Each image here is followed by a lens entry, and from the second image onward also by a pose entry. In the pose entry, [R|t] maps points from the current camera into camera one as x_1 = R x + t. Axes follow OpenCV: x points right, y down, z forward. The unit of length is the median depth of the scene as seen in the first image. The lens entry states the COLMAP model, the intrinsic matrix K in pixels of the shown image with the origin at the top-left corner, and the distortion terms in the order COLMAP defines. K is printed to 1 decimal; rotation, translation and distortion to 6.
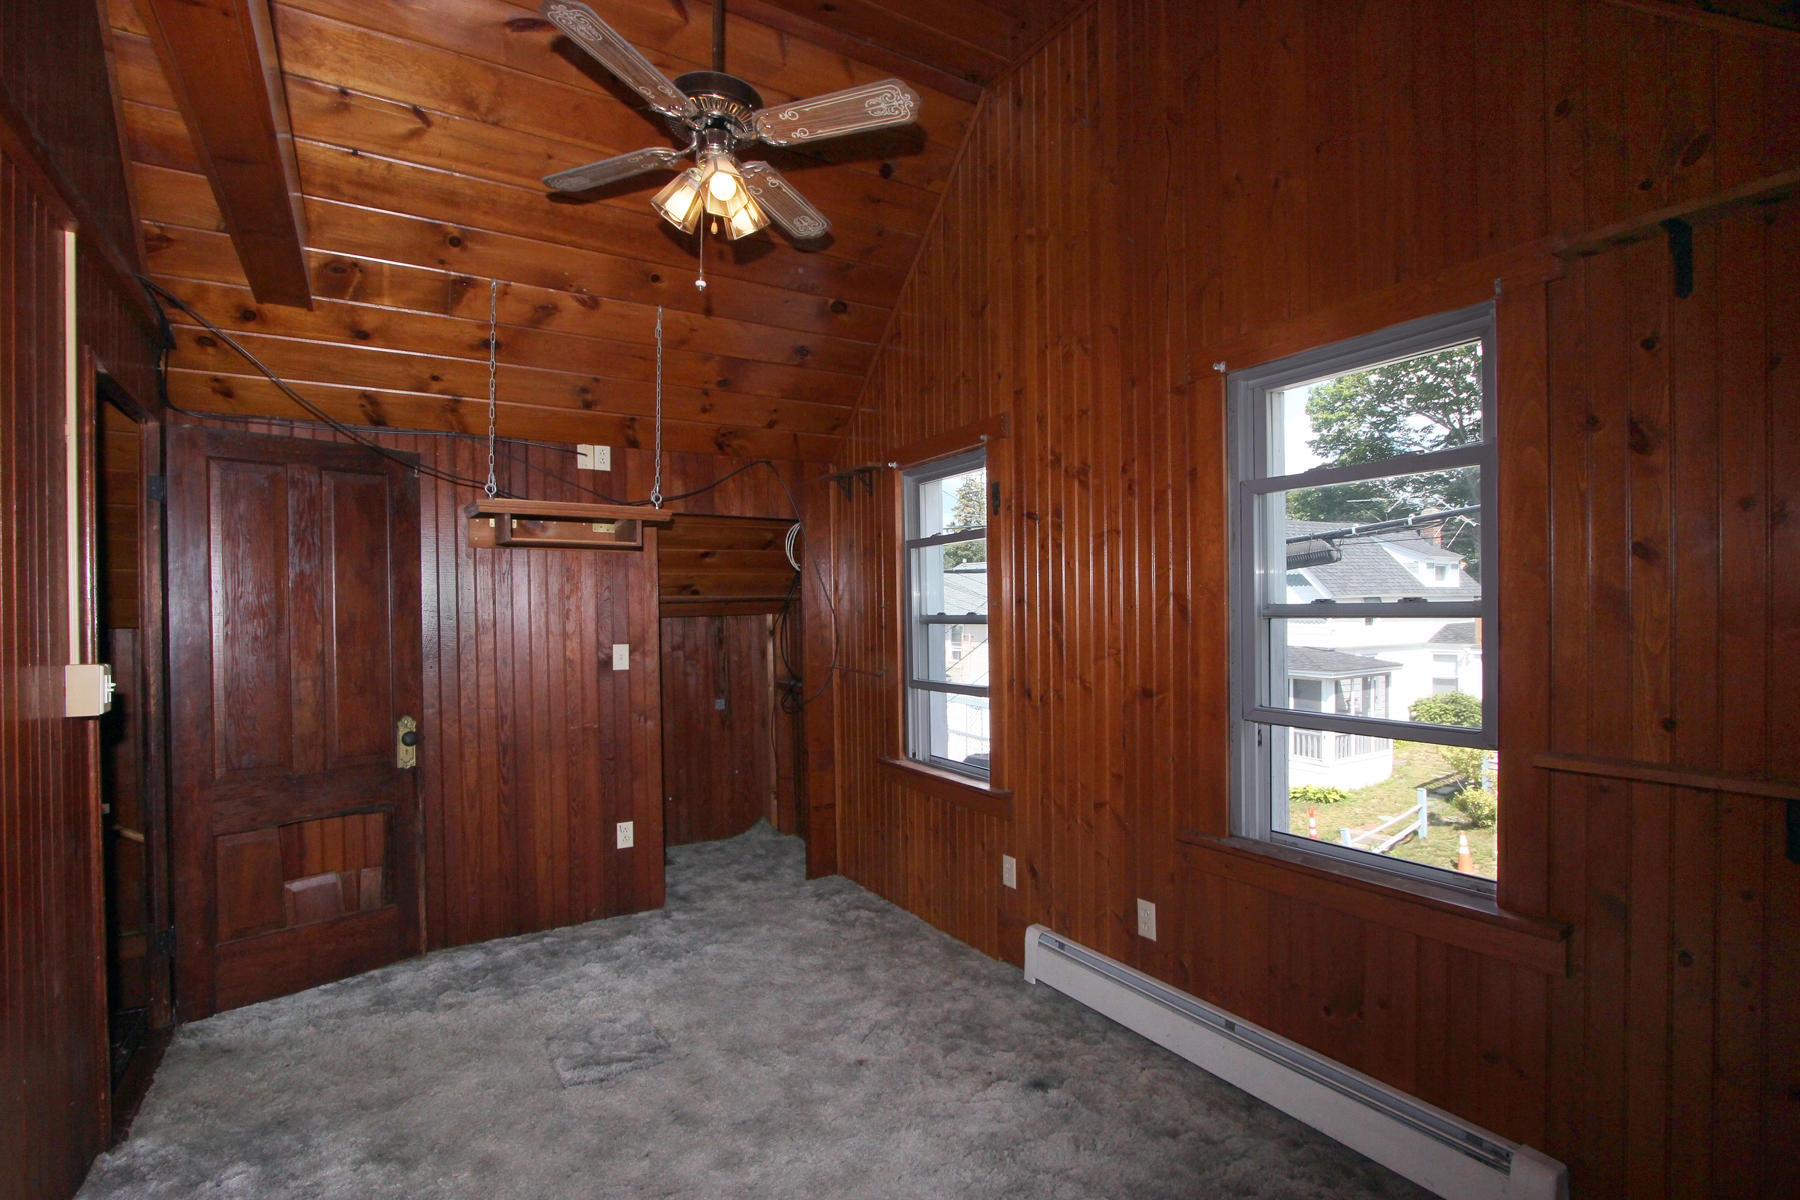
lens RADIAL K [[837.6, 0, 900.5], [0, 837.6, 614.5], [0, 0, 1]] dist [-0.012815, 0.003470]
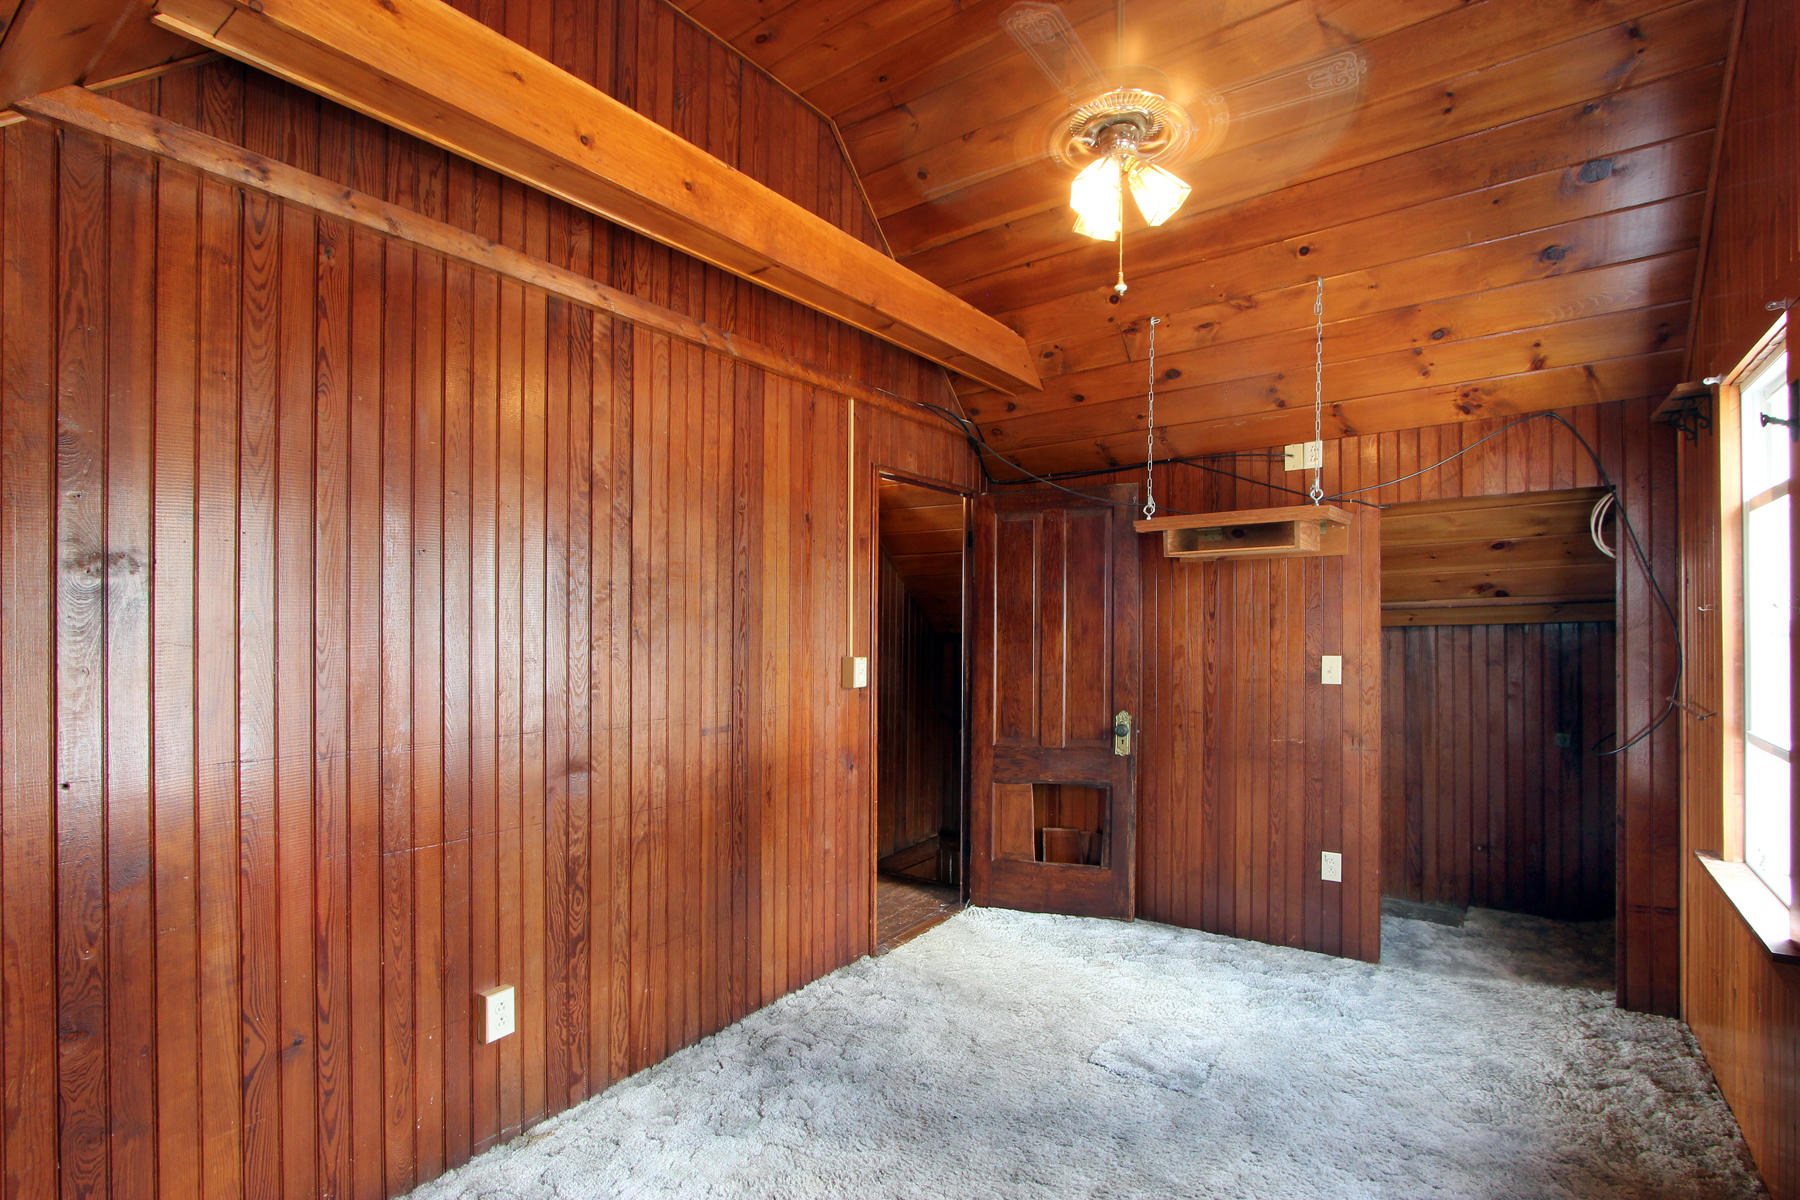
lens RADIAL K [[837.6, 0, 906.5], [0, 837.6, 615.5], [0, 0, 1]] dist [-0.012815, 0.003470]
pose [[0.399025, -0.013495, -0.916841, 0.337969], [0.010006, 0.999896, -0.010362, -0.003636], [0.916885, -0.005039, 0.399119, 0.232725]]
